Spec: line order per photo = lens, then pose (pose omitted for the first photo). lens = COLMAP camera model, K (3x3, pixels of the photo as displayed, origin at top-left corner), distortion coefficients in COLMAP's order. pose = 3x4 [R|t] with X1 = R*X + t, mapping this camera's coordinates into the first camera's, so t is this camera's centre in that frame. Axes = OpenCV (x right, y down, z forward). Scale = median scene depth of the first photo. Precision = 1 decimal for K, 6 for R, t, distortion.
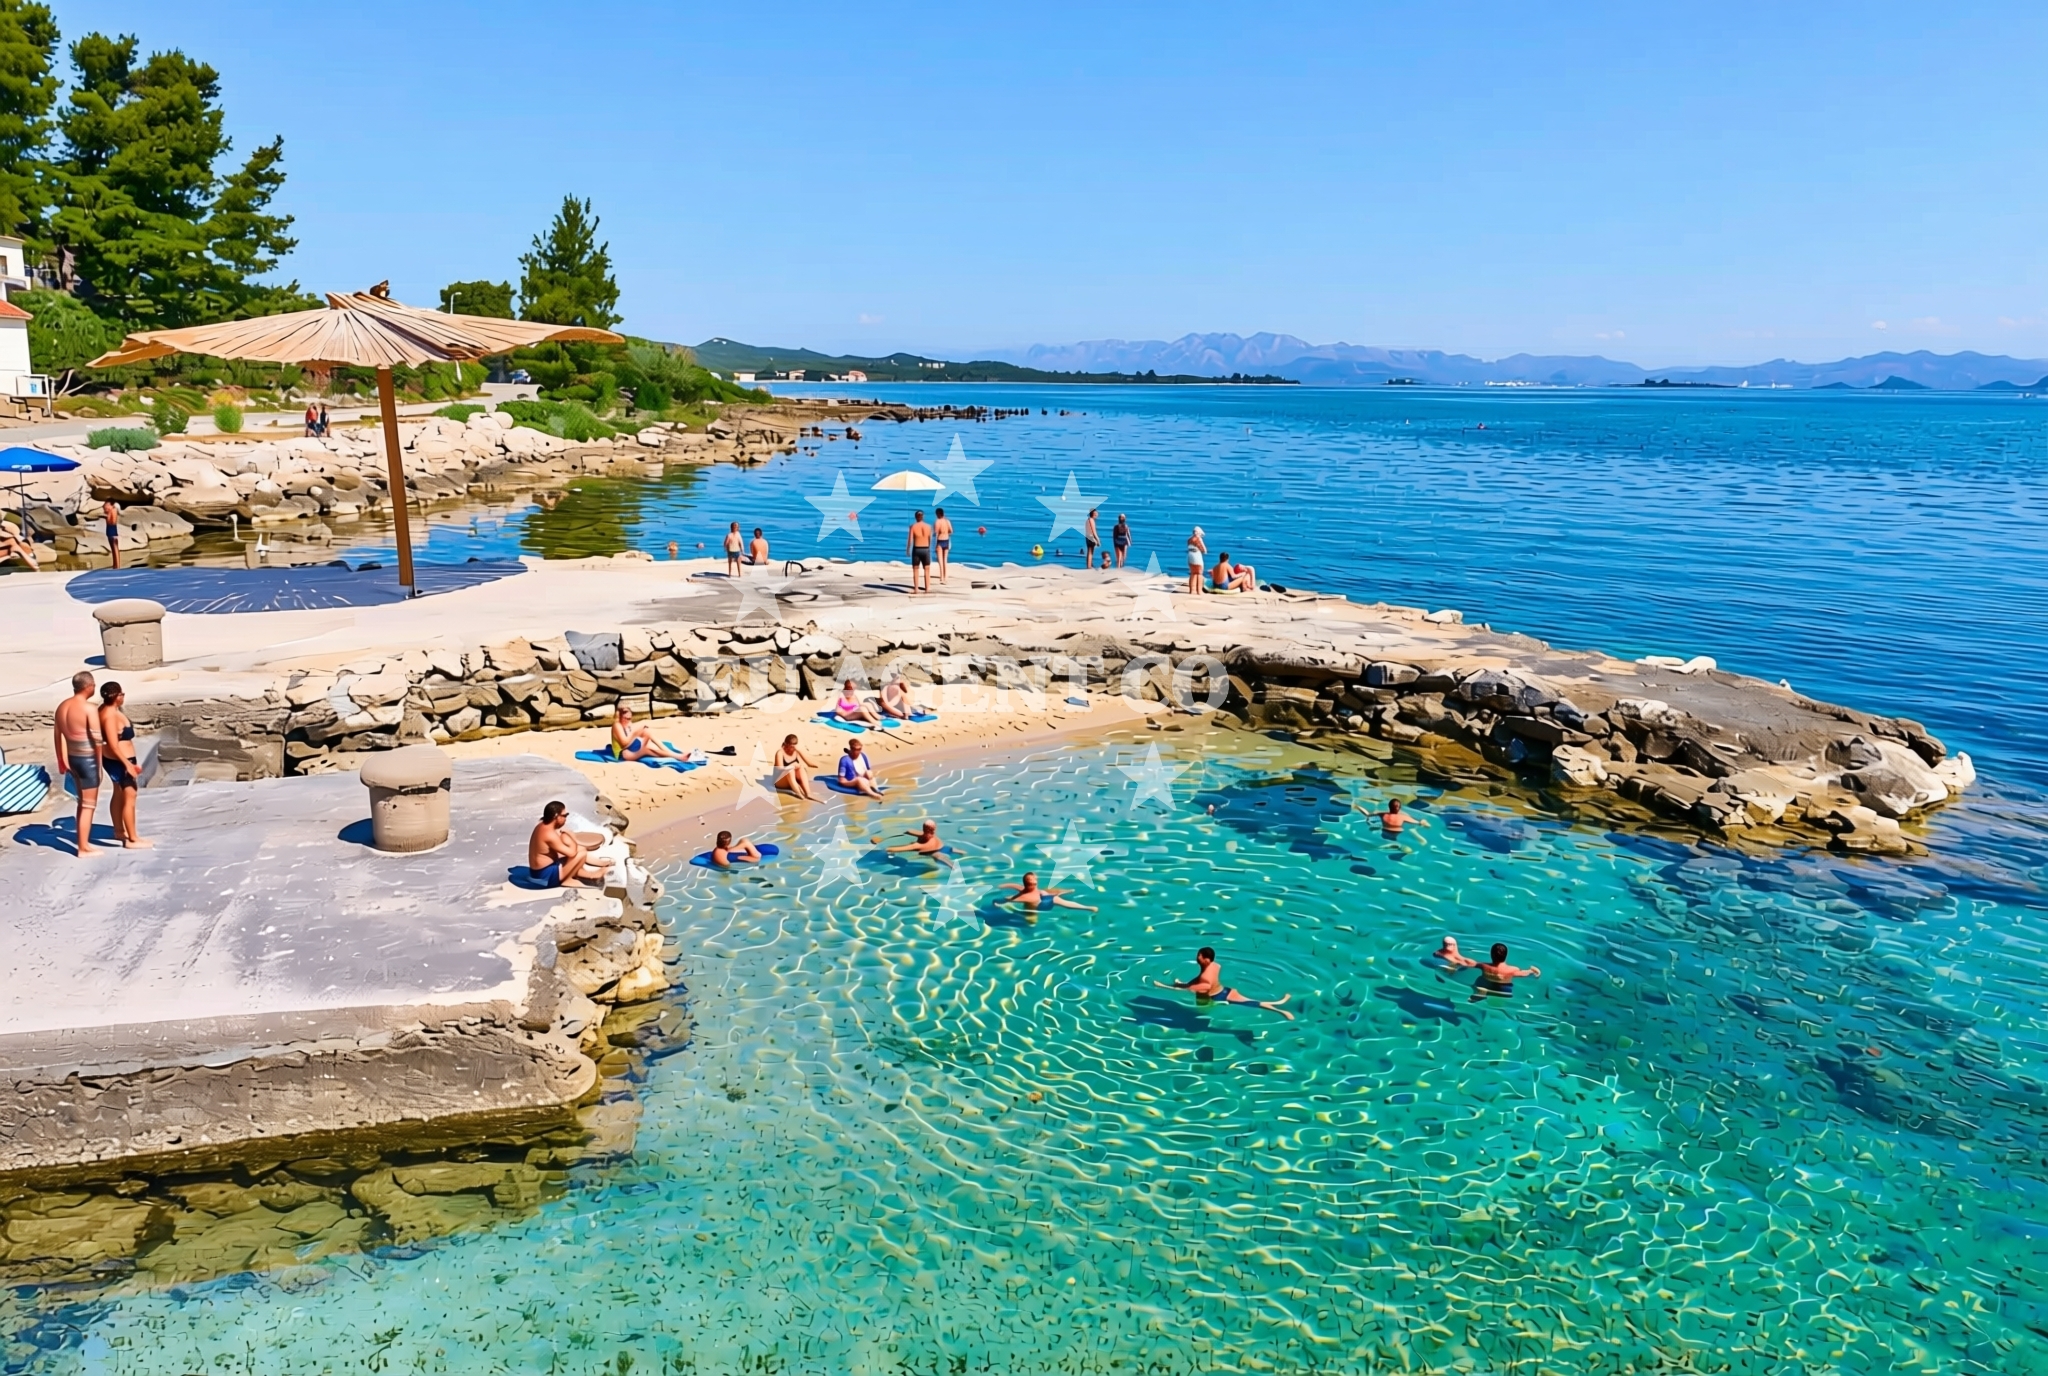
lens RADIAL K [[1510.4, 0, 1024.0], [0, 1510.4, 688.0], [0, 0, 1]] dist [0.005376, 0.002200]
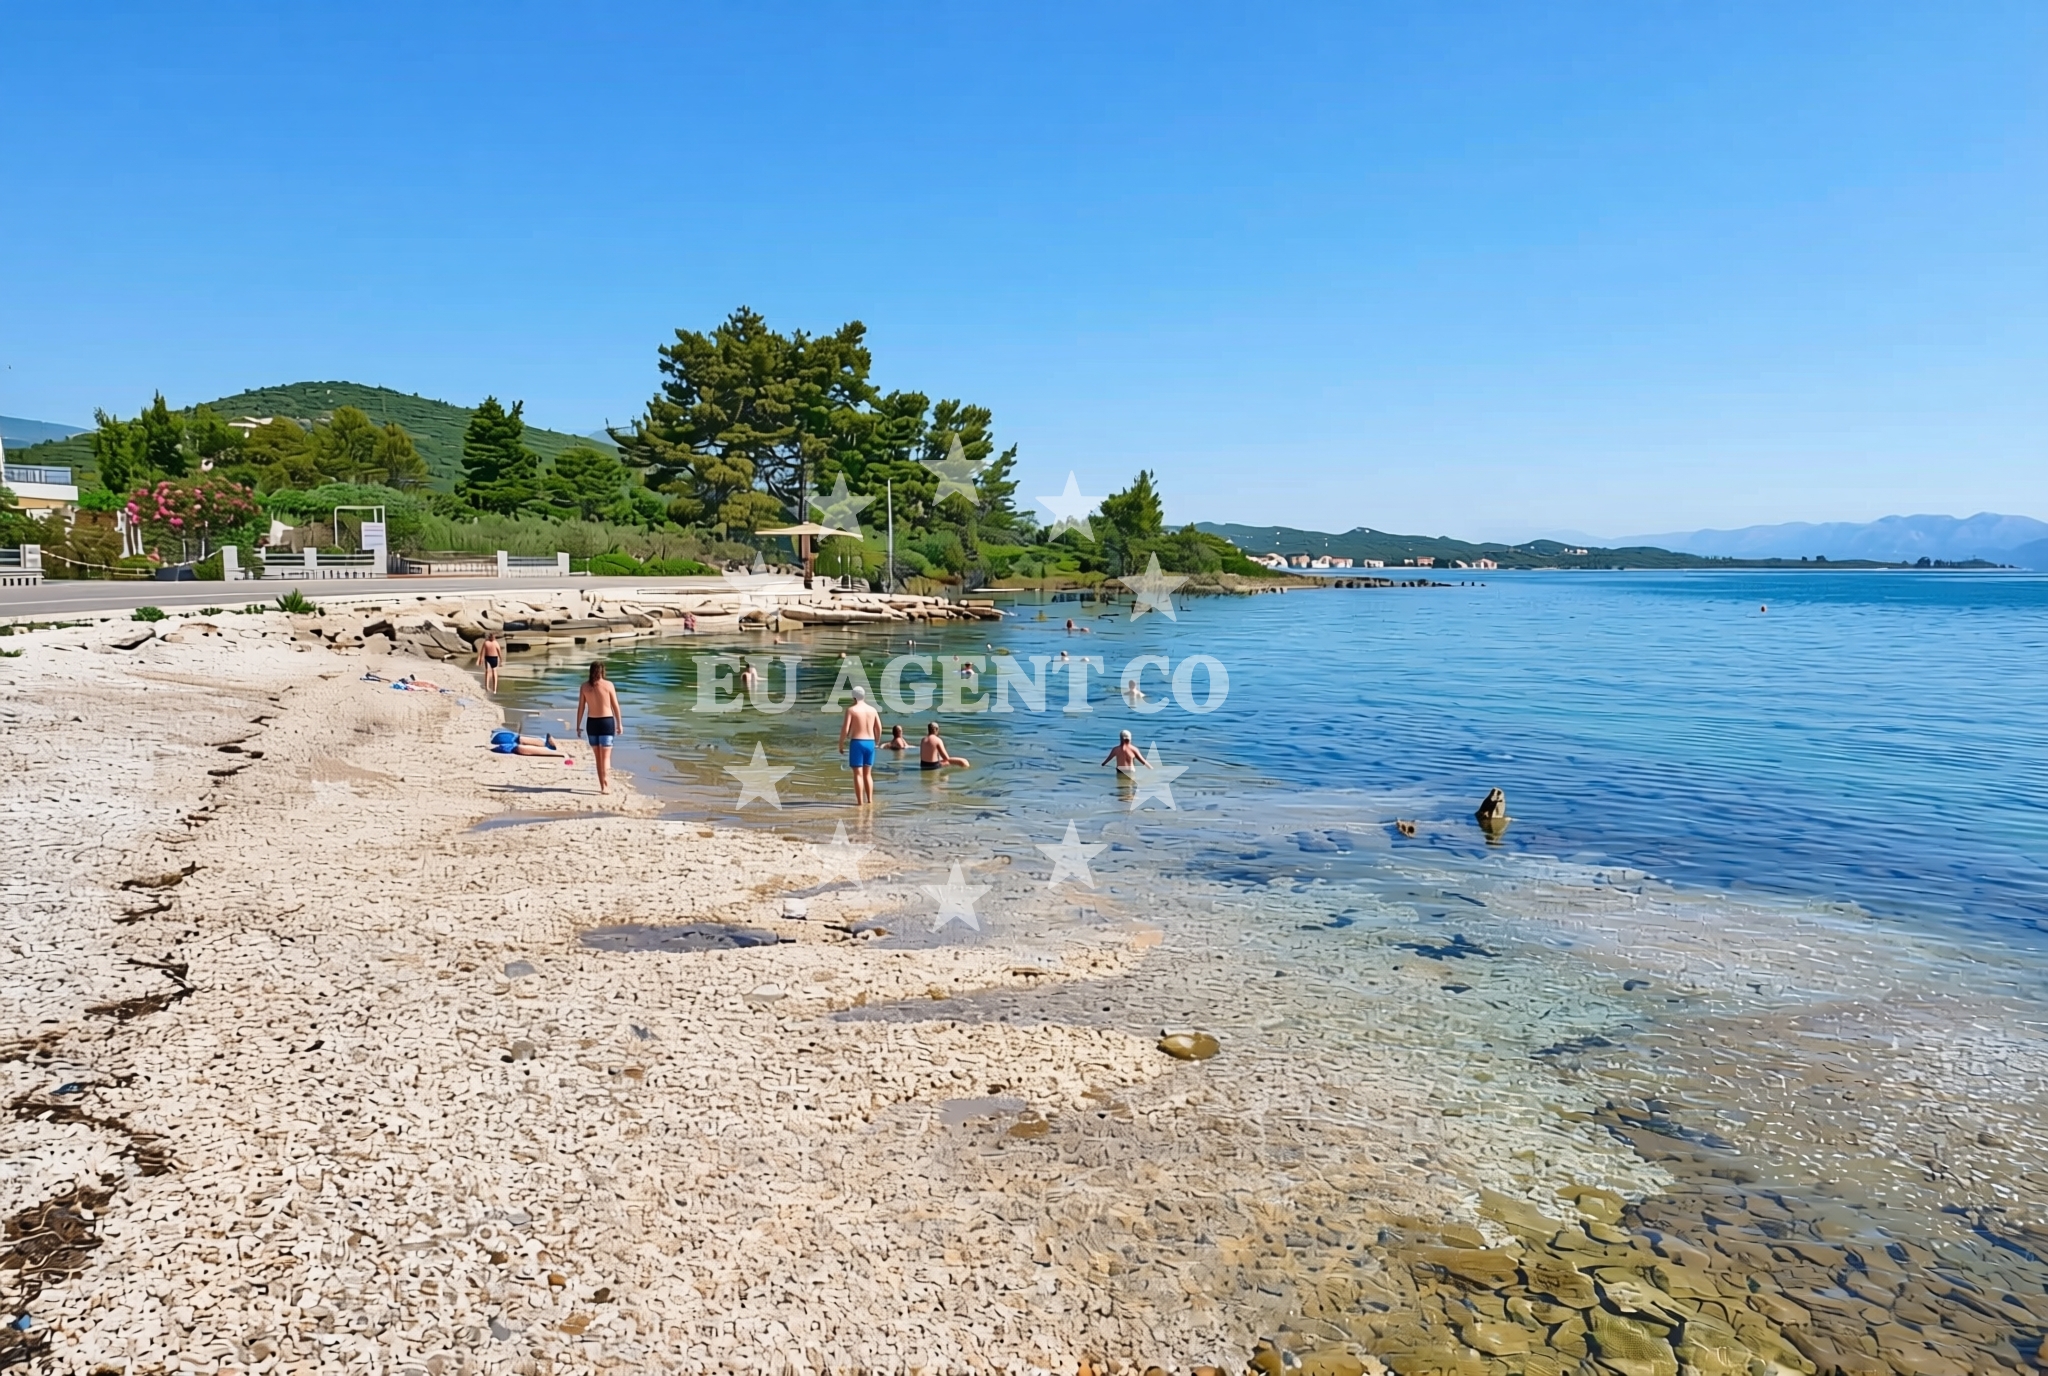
lens RADIAL K [[1510.4, 0, 1024.0], [0, 1510.4, 688.0], [0, 0, 1]] dist [0.005376, 0.002200]
pose [[0.912647, 0.027276, -0.407837, 0.260828], [-0.077013, 0.991376, -0.106034, 0.129100], [0.401428, 0.128180, 0.906877, -0.581679]]
